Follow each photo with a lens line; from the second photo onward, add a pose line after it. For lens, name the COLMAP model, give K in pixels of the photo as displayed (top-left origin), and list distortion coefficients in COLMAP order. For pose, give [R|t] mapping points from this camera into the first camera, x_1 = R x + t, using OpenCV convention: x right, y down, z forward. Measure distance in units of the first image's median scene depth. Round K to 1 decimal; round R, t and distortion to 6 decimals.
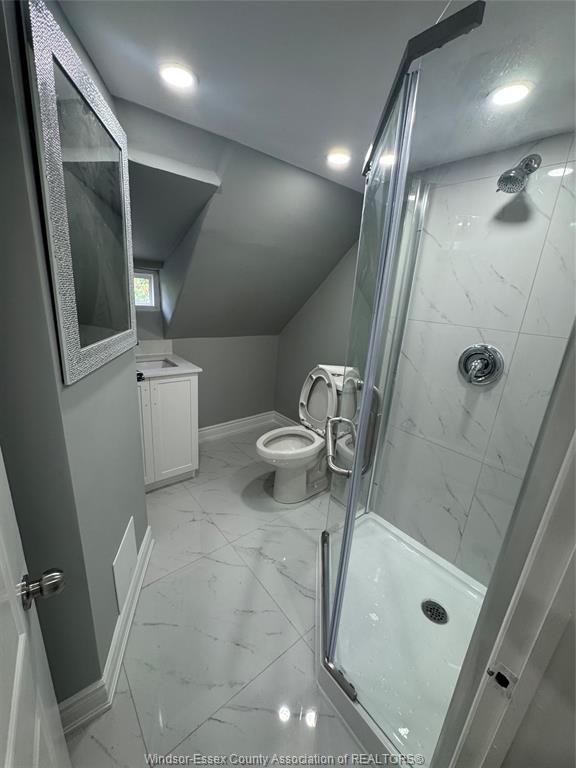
lens RADIAL K [[307.1, 0, 289.6], [0, 307.1, 383.3], [0, 0, 1]] dist [-0.004567, 0.000529]
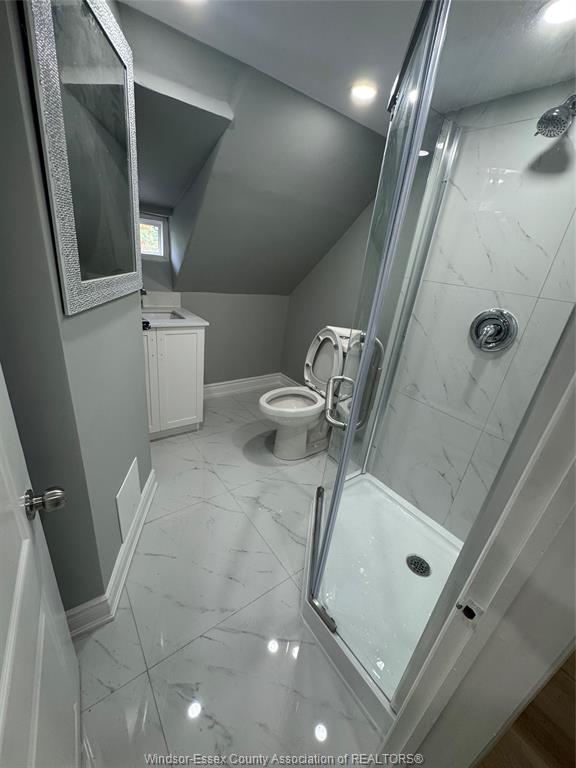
lens RADIAL K [[307.1, 0, 289.3], [0, 307.1, 382.4], [0, 0, 1]] dist [-0.004567, 0.000529]
pose [[0.997622, 0.063589, -0.026579, 0.019180], [-0.060516, 0.992766, 0.103703, 0.039343], [0.032982, -0.101847, 0.994253, 0.003445]]
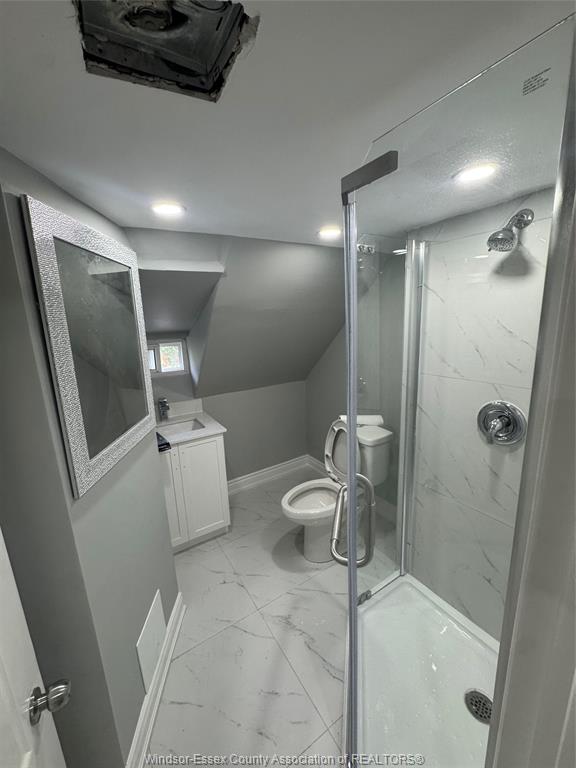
lens RADIAL K [[307.1, 0, 287.8], [0, 307.1, 387.2], [0, 0, 1]] dist [-0.004567, 0.000529]
pose [[0.986259, -0.081029, -0.143968, 0.126682], [0.069637, 0.994156, -0.082487, -0.133647], [0.149810, 0.071328, 0.986139, -0.016885]]
